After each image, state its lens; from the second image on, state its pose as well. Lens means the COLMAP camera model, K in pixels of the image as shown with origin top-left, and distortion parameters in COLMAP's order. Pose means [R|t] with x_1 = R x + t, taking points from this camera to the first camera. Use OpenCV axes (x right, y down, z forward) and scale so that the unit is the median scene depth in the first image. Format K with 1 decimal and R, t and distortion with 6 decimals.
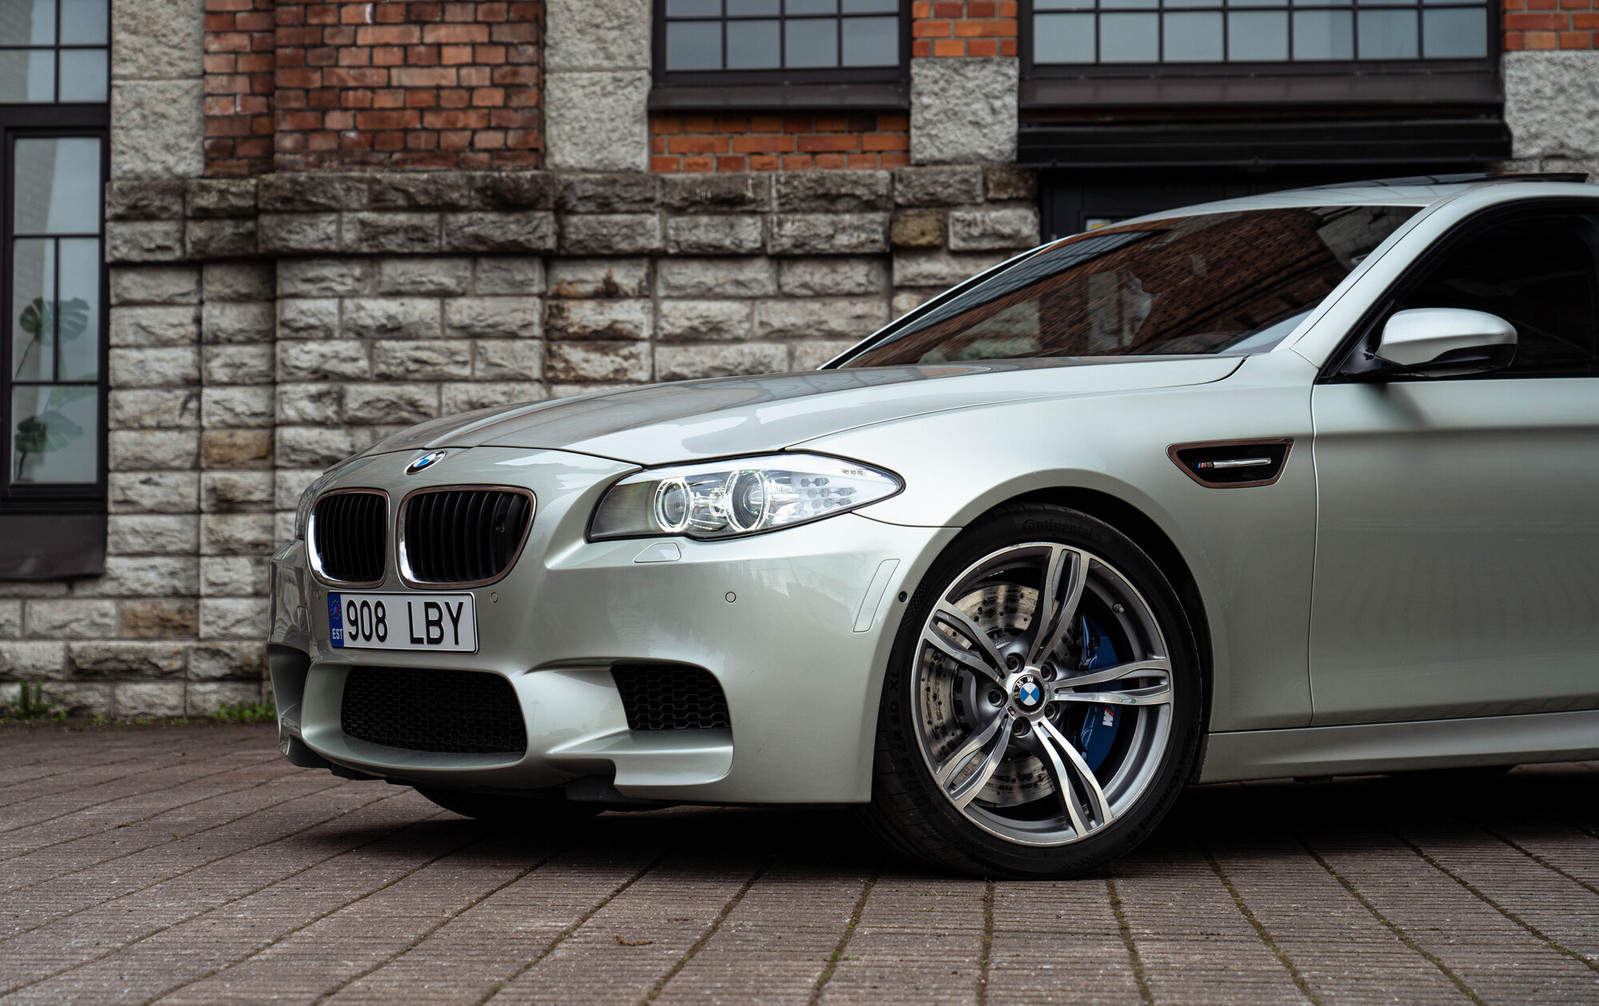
lens RADIAL K [[3444.5, 0, 801.2], [0, 3444.5, 505.1], [0, 0, 1]] dist [0.103472, 0.000000]
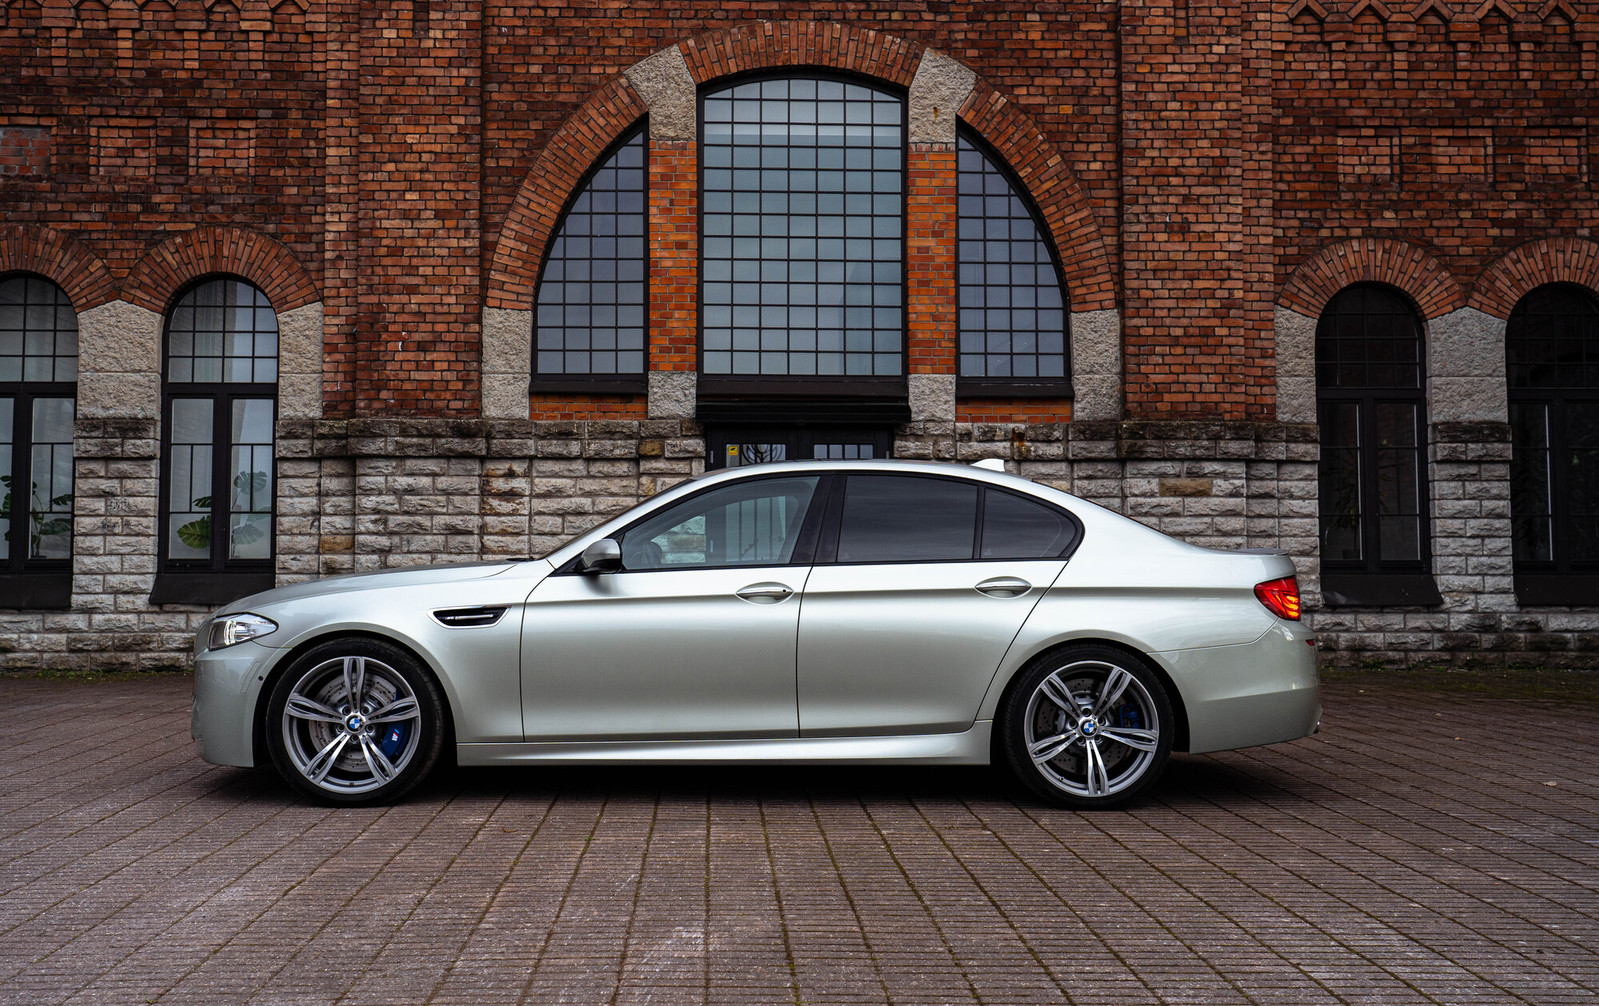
lens RADIAL K [[1682.4, 0, 790.0], [0, 1682.4, 504.3], [0, 0, 1]] dist [0.072574, 0.000000]
pose [[0.994442, 0.007155, 0.105041, 0.009029], [-0.007124, 0.999974, -0.000669, -0.043044], [-0.105043, -0.000083, 0.994468, -0.093463]]
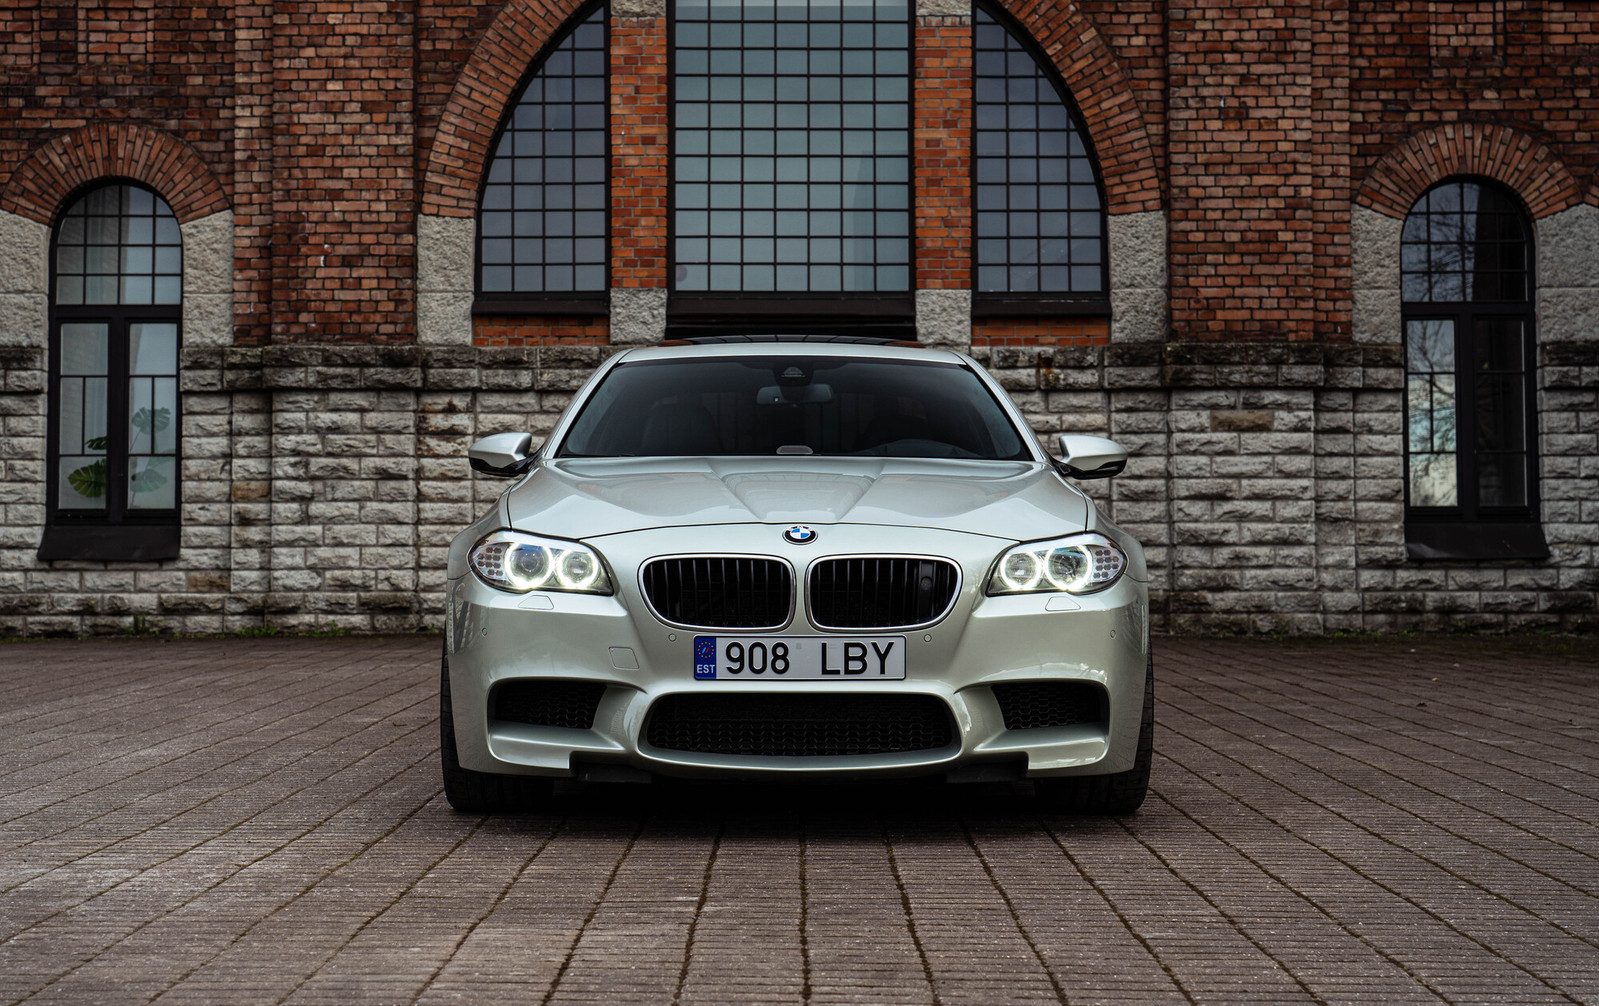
lens RADIAL K [[2354.4, 0, 796.9], [0, 2354.4, 501.5], [0, 0, 1]] dist [0.101080, 0.000000]
pose [[0.997873, 0.002478, 0.065134, 0.049954], [-0.003062, 0.999956, 0.008865, -0.023202], [-0.065110, -0.009046, 0.997837, -0.309412]]
